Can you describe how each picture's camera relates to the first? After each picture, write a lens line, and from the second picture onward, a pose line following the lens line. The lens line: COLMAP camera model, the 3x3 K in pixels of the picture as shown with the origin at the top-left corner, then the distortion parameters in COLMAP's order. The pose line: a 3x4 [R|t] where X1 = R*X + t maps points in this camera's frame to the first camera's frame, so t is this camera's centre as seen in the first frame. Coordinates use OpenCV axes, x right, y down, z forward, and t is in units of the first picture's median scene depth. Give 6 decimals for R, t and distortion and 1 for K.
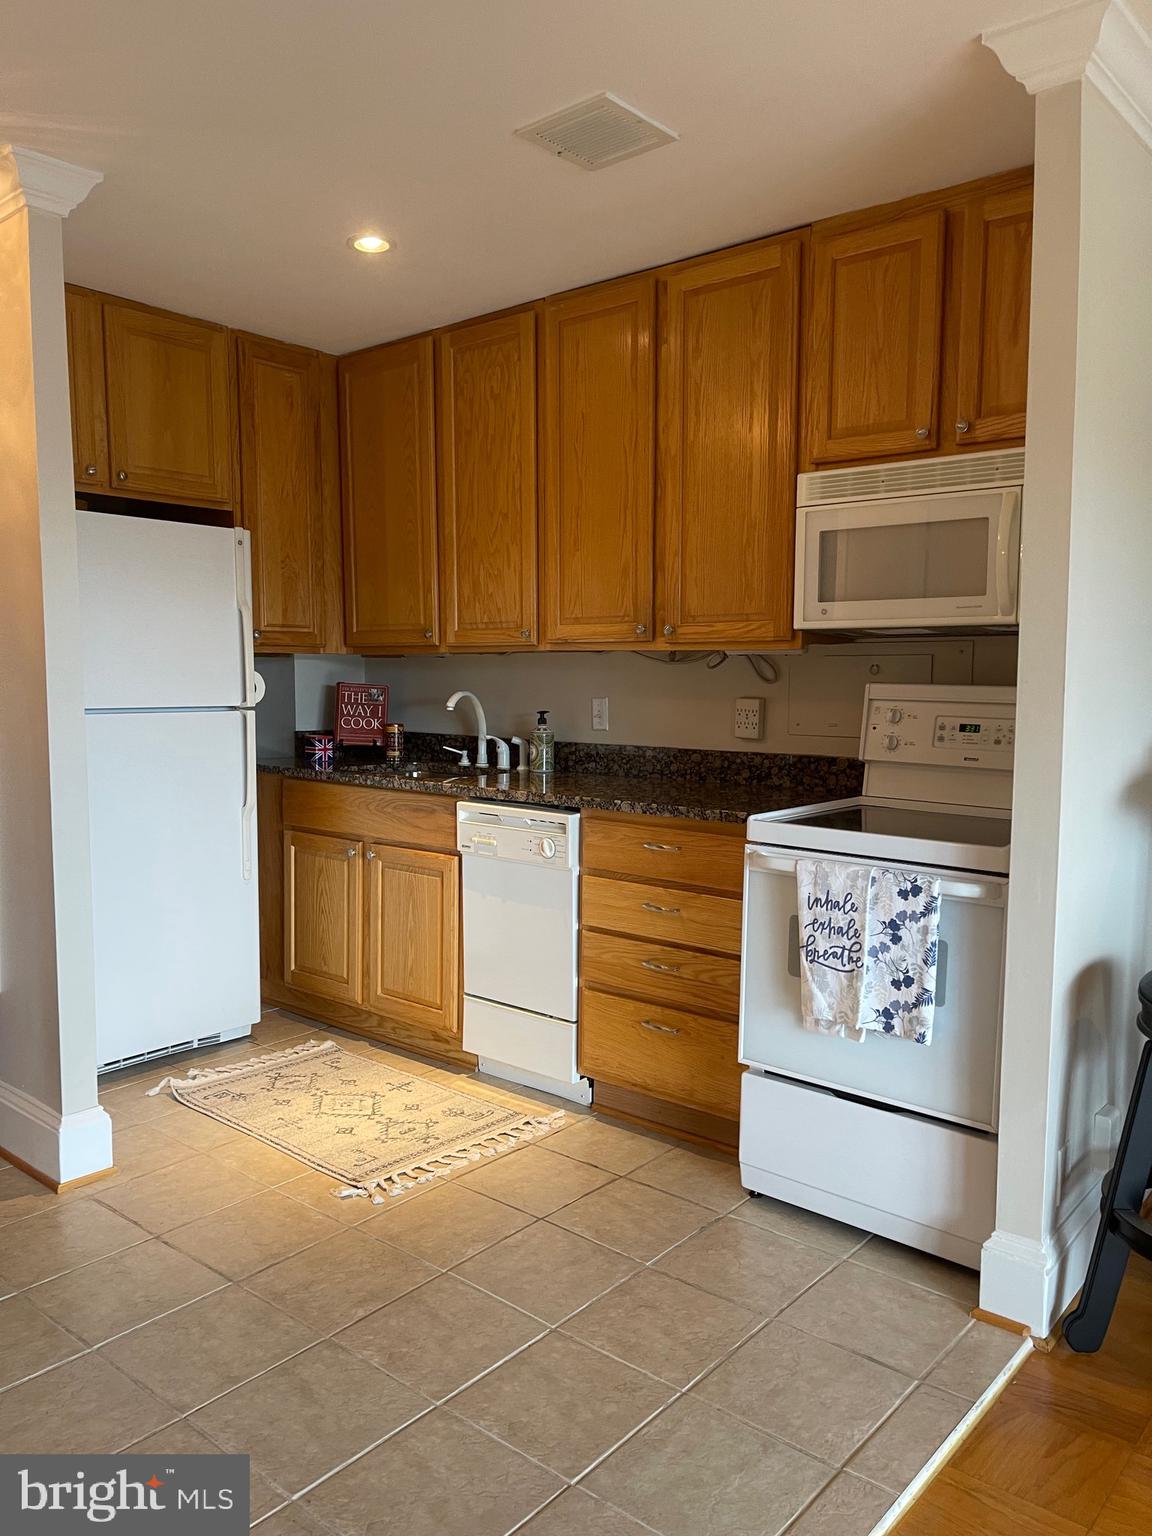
lens RADIAL K [[1154.5, 0, 573.7], [0, 1154.5, 777.0], [0, 0, 1]] dist [0.073594, -0.084290]
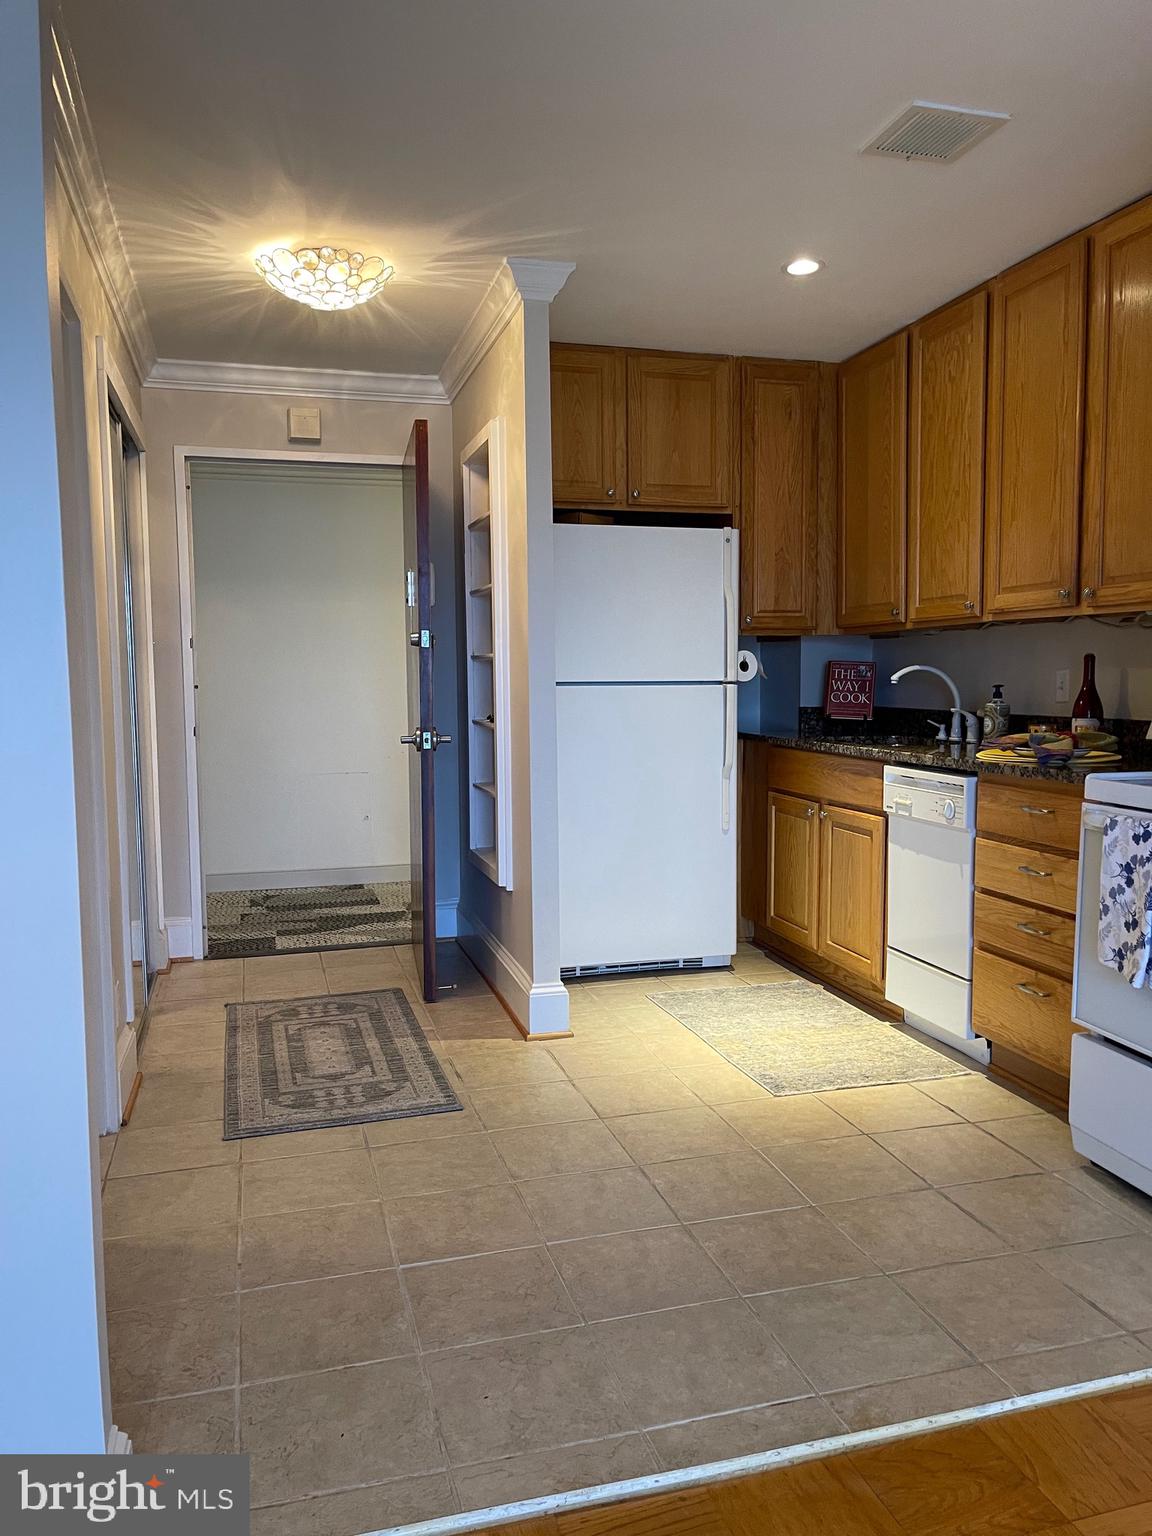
lens RADIAL K [[1154.5, 0, 573.7], [0, 1154.5, 777.0], [0, 0, 1]] dist [0.073594, -0.084290]
pose [[0.828799, 0.038485, -0.558221, 0.252138], [-0.039140, 0.999176, 0.010774, 0.030407], [0.558176, 0.012919, 0.829622, -0.050767]]
